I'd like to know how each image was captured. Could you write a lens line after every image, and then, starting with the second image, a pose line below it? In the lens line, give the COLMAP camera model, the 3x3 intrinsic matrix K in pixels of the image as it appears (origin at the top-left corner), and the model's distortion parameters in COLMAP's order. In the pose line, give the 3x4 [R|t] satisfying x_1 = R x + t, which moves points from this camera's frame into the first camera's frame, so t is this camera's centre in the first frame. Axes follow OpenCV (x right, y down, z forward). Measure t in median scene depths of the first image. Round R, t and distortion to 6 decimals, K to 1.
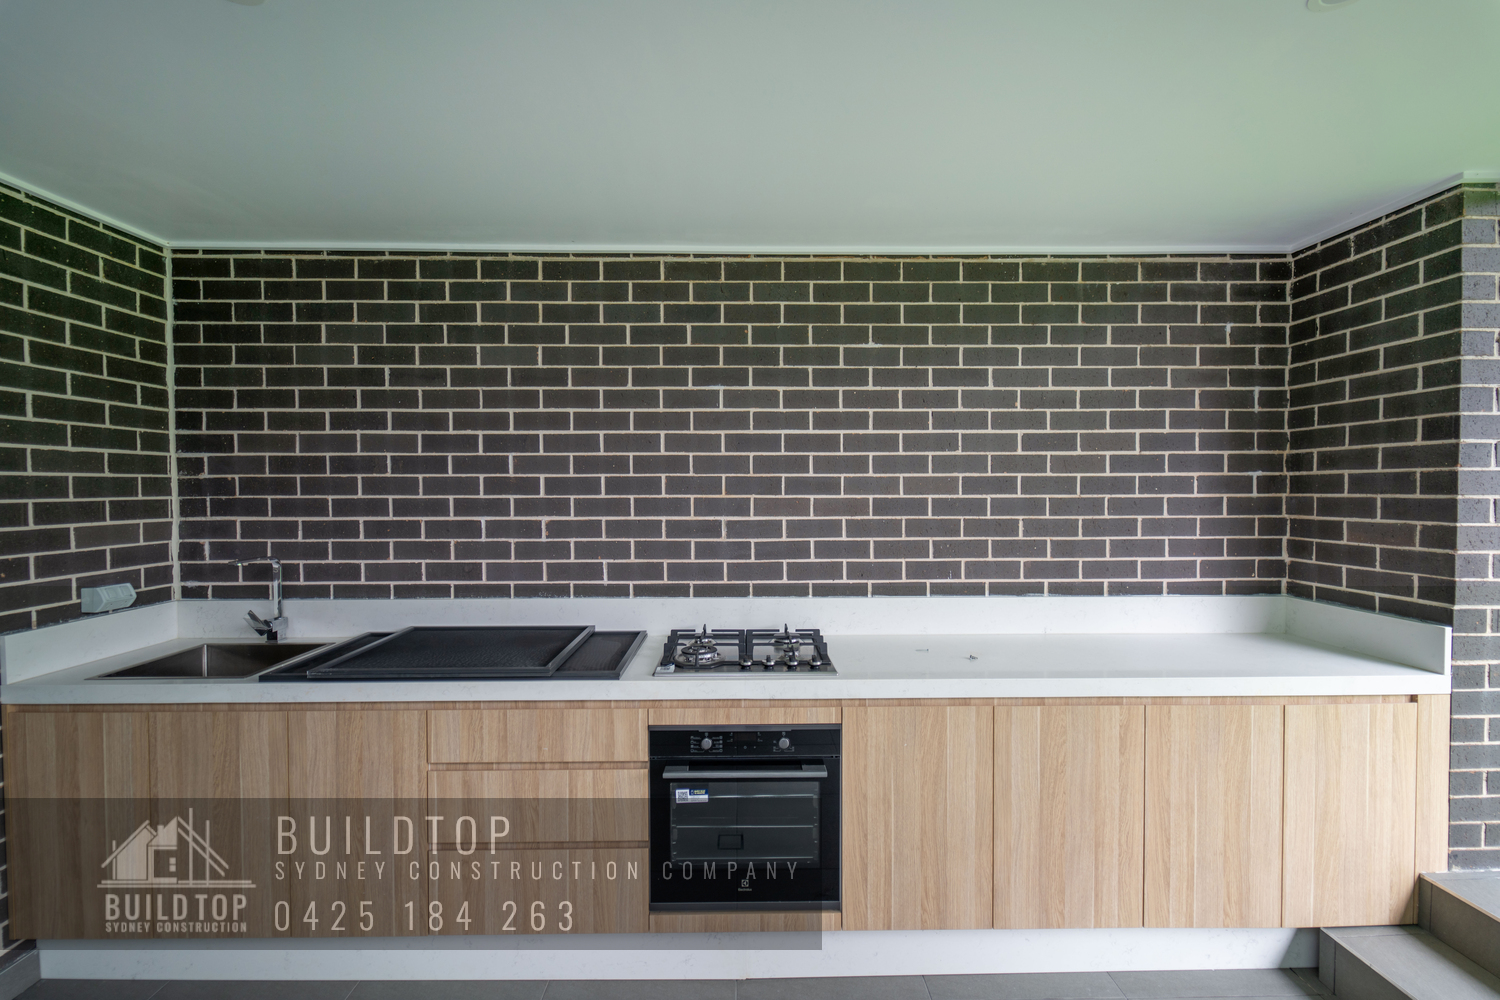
lens RADIAL K [[627.6, 0, 749.7], [0, 627.6, 495.2], [0, 0, 1]] dist [0.009532, 0.000264]
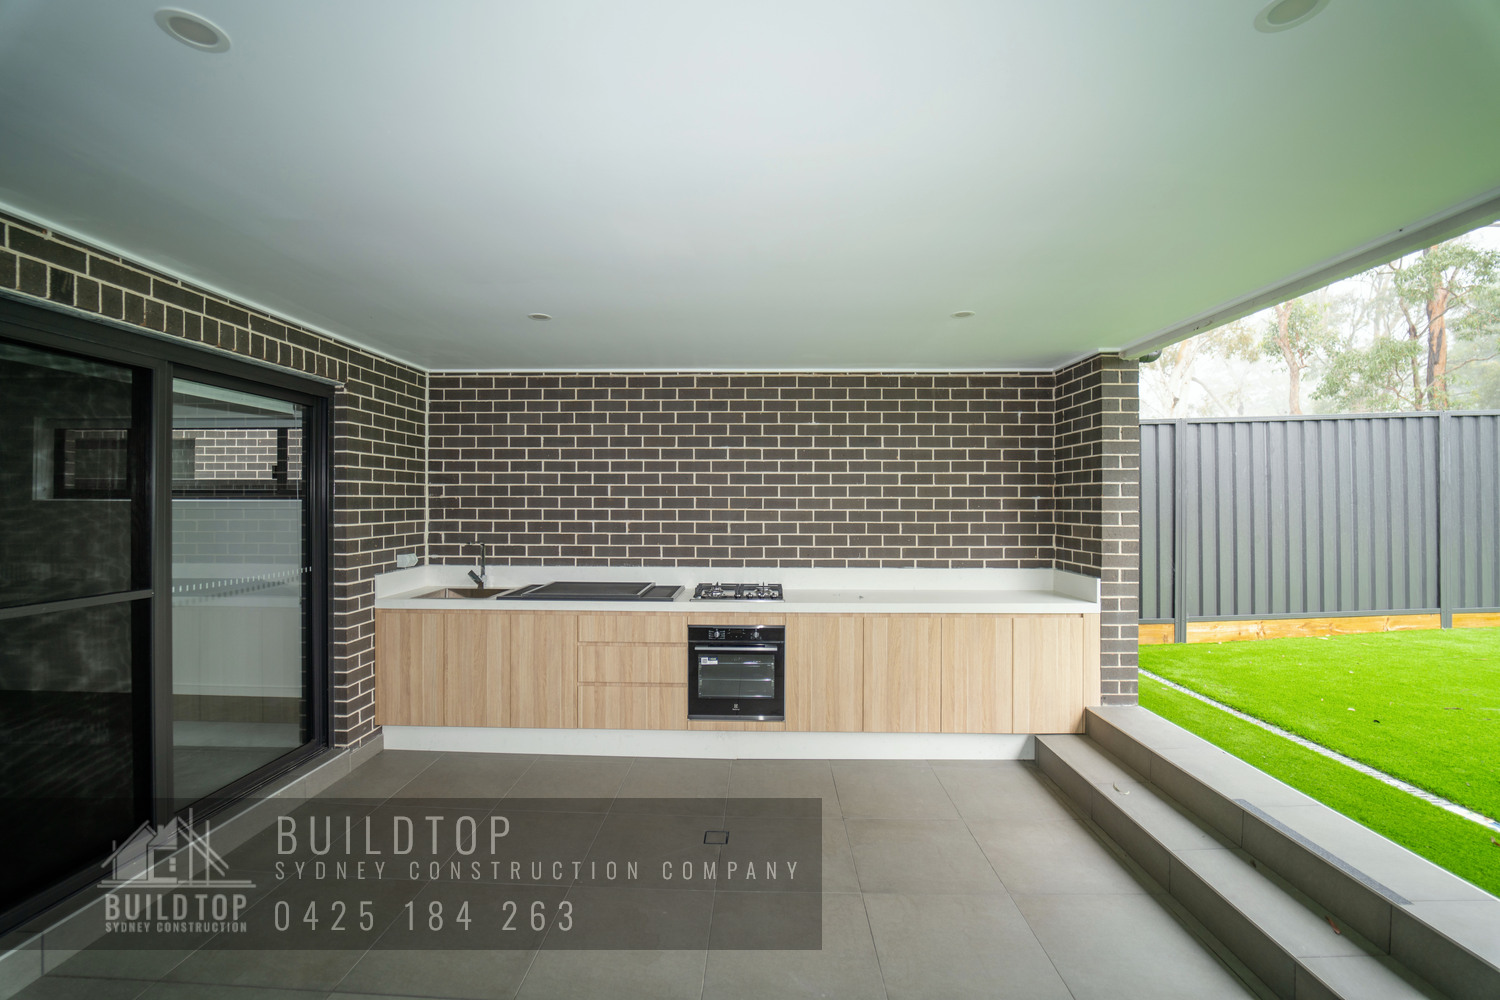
lens RADIAL K [[627.6, 0, 749.7], [0, 627.6, 495.2], [0, 0, 1]] dist [0.009532, 0.000264]
pose [[0.999353, 0.004640, -0.035653, 0.079699], [-0.005498, 0.999697, -0.024011, 0.003888], [0.035531, 0.024192, 0.999076, -0.760829]]
